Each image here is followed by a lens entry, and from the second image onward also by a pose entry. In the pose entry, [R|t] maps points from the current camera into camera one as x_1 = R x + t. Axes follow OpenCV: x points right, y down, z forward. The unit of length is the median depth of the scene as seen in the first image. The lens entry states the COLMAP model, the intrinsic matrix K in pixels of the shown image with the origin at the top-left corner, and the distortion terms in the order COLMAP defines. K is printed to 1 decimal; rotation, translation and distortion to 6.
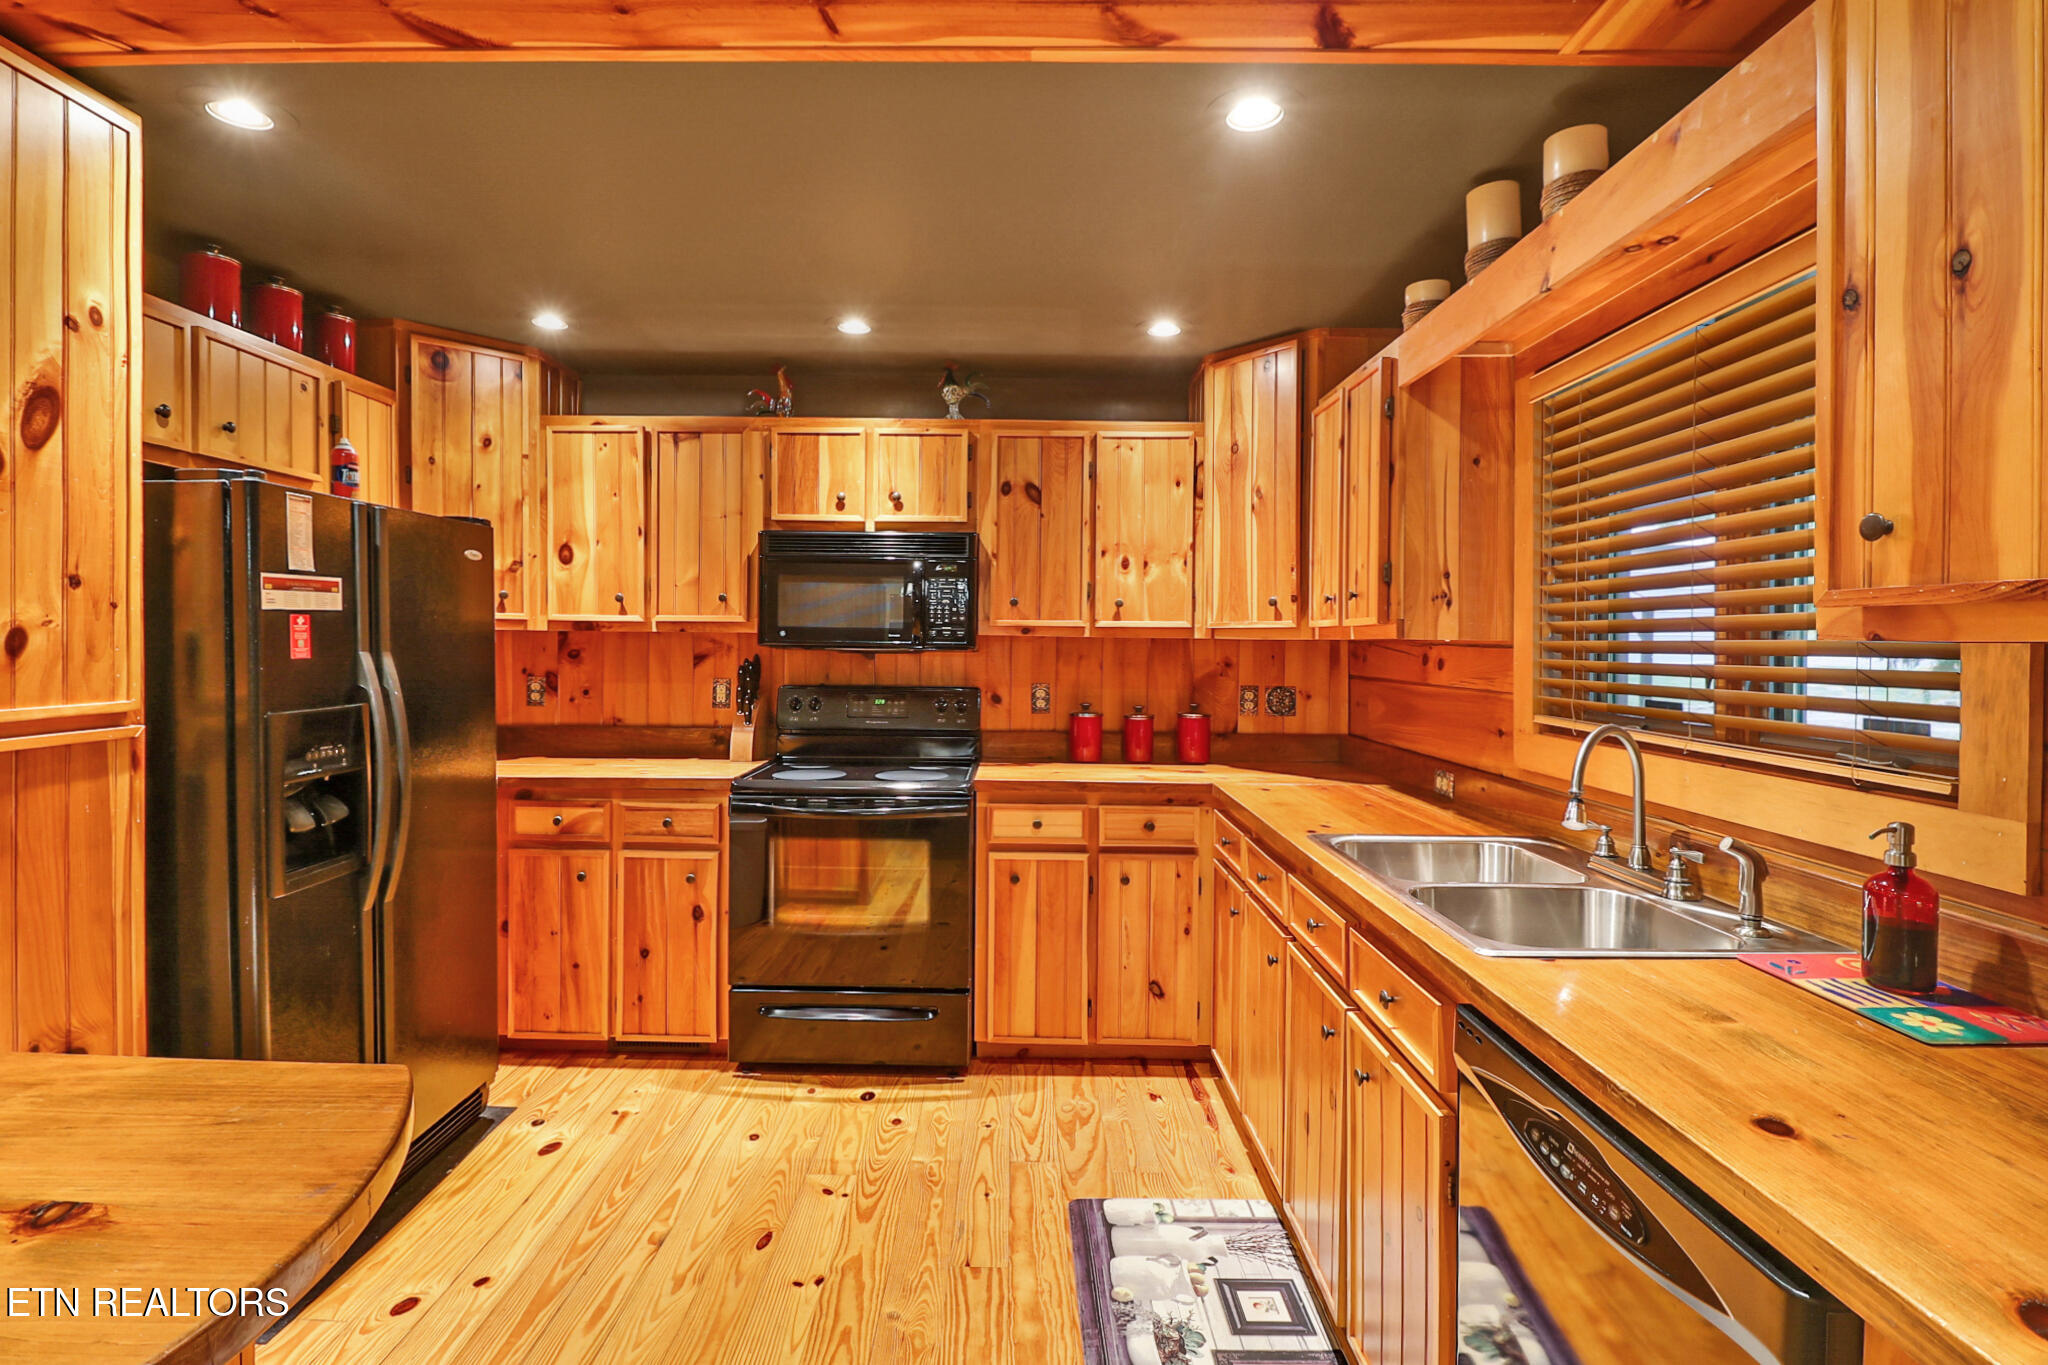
lens RADIAL K [[950.6, 0, 1008.8], [0, 950.6, 660.5], [0, 0, 1]] dist [-0.006958, -0.008471]
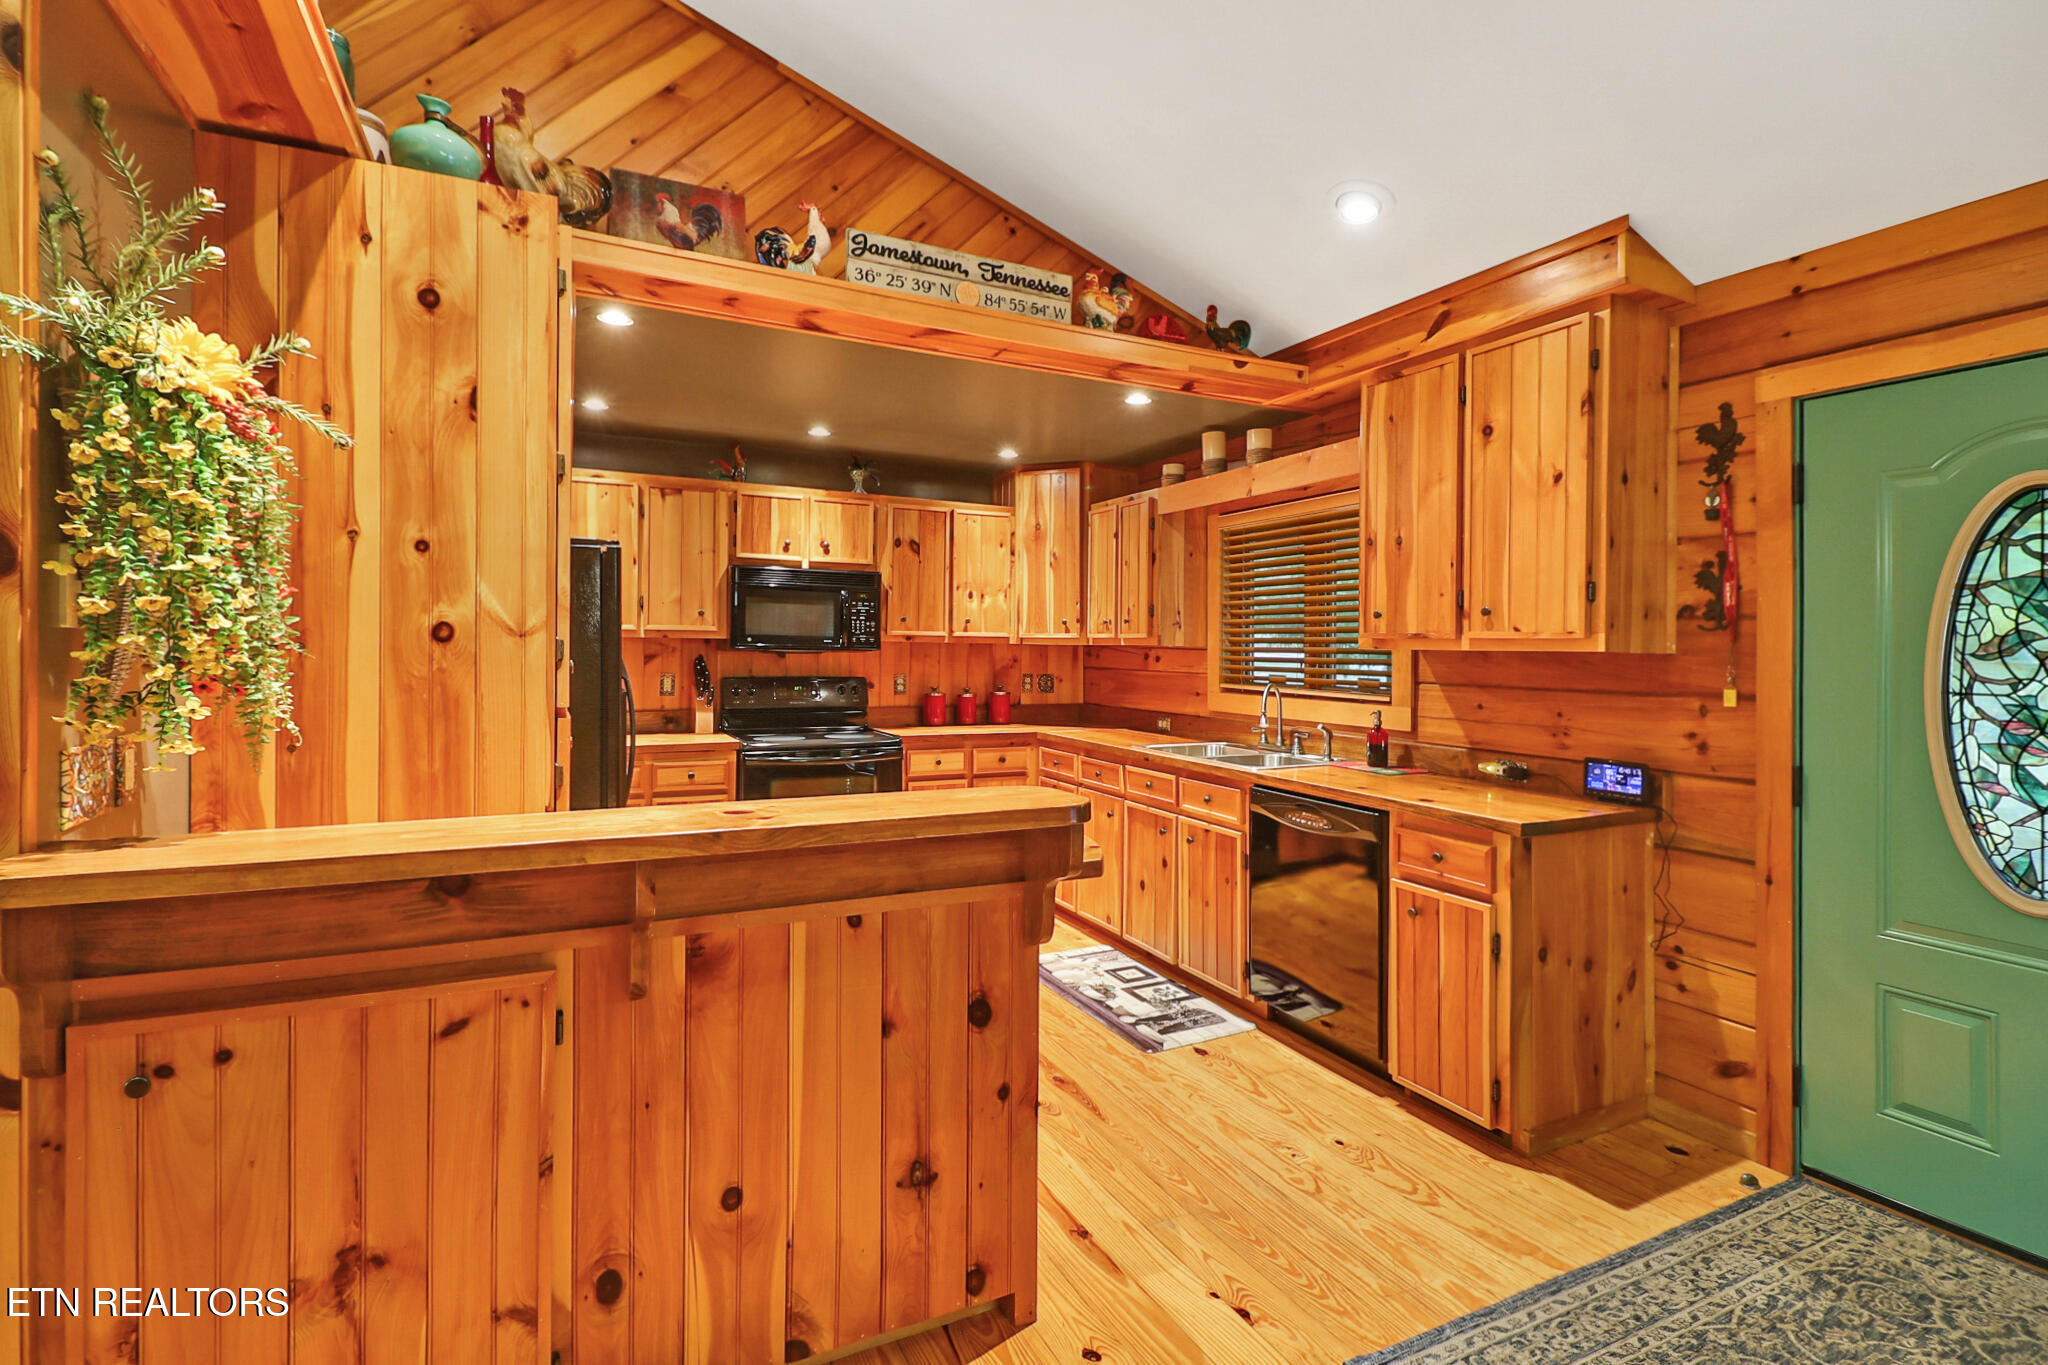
lens RADIAL K [[950.6, 0, 1019.0], [0, 950.6, 664.2], [0, 0, 1]] dist [-0.006958, -0.008471]
pose [[0.890505, -0.006950, 0.454919, -0.520777], [0.004936, 0.999972, 0.005615, 0.002183], [-0.454946, -0.002754, 0.890515, -0.424330]]
